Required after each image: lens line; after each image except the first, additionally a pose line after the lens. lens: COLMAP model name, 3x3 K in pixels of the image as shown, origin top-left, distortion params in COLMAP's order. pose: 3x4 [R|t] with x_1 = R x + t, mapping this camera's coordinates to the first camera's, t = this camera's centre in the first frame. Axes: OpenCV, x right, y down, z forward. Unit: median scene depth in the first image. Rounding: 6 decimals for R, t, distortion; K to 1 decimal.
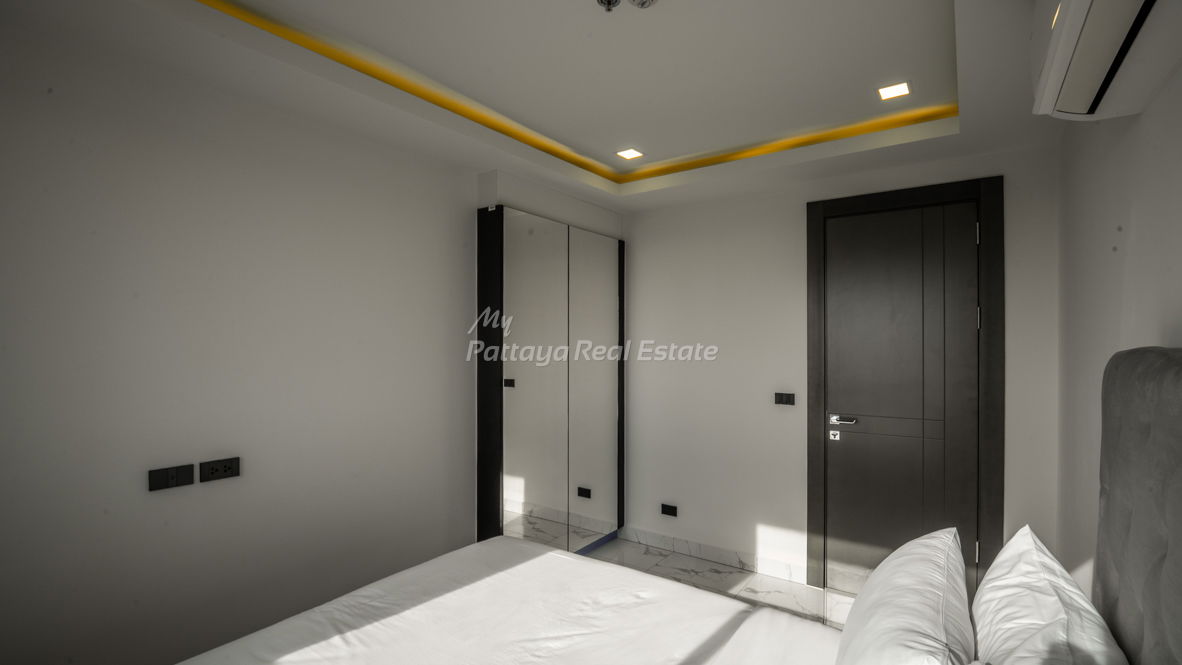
lens RADIAL K [[481.5, 0, 591.7], [0, 481.5, 351.5], [0, 0, 1]] dist [-0.044868, -0.000084]
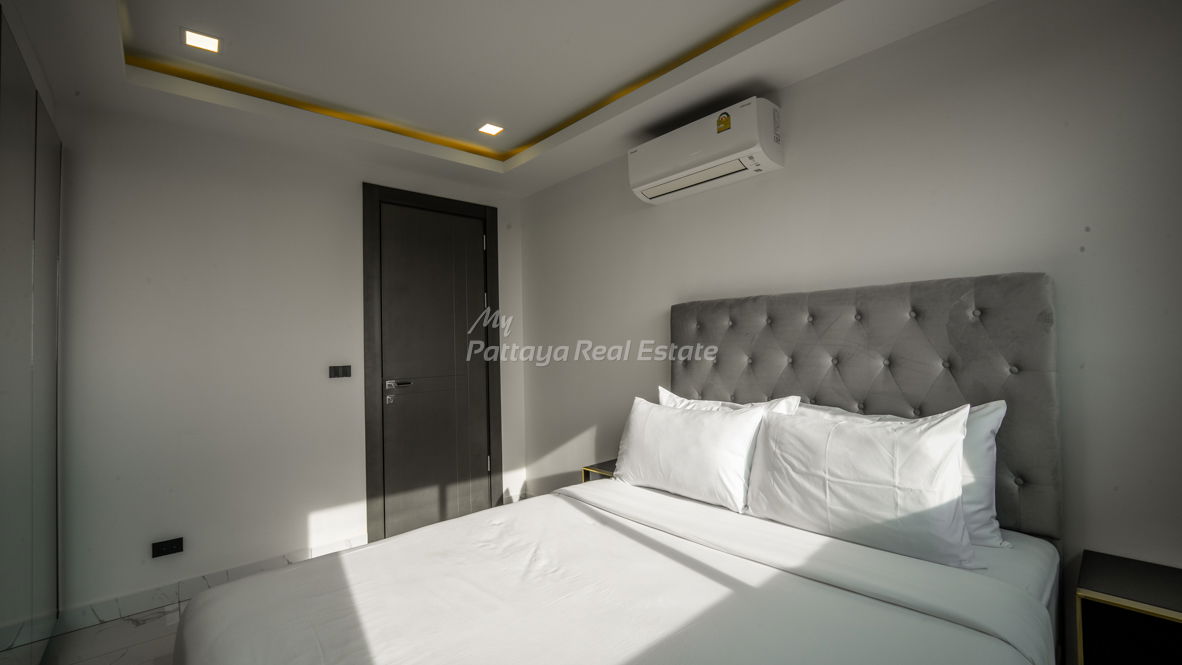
lens RADIAL K [[491.3, 0, 587.1], [0, 491.3, 334.9], [0, 0, 1]] dist [-0.022258, -0.000289]
pose [[0.252123, 0.013783, 0.967597, -0.472967], [0.026924, 0.999412, -0.021251, 0.062530], [-0.967321, 0.031410, 0.251604, 0.266995]]
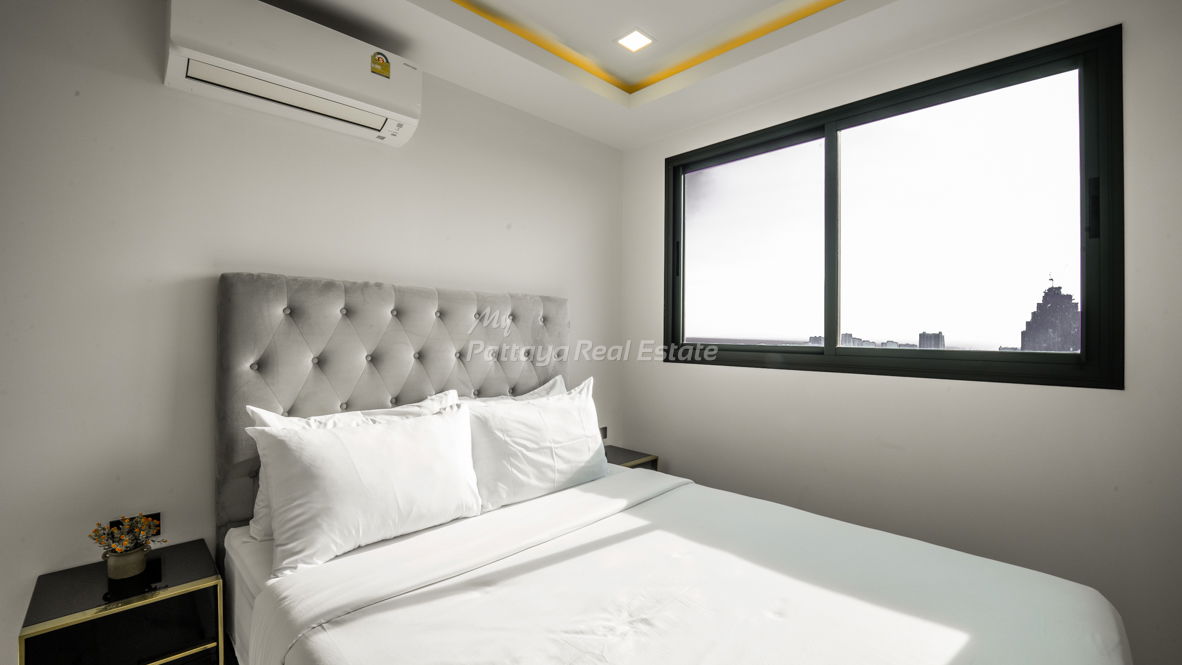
lens RADIAL K [[491.3, 0, 587.1], [0, 491.3, 334.9], [0, 0, 1]] dist [-0.022258, -0.000289]
pose [[-0.980604, -0.004562, 0.195945, -0.082585], [-0.002798, 0.999953, 0.009278, 0.056413], [-0.195978, 0.008550, -0.980571, 0.774645]]
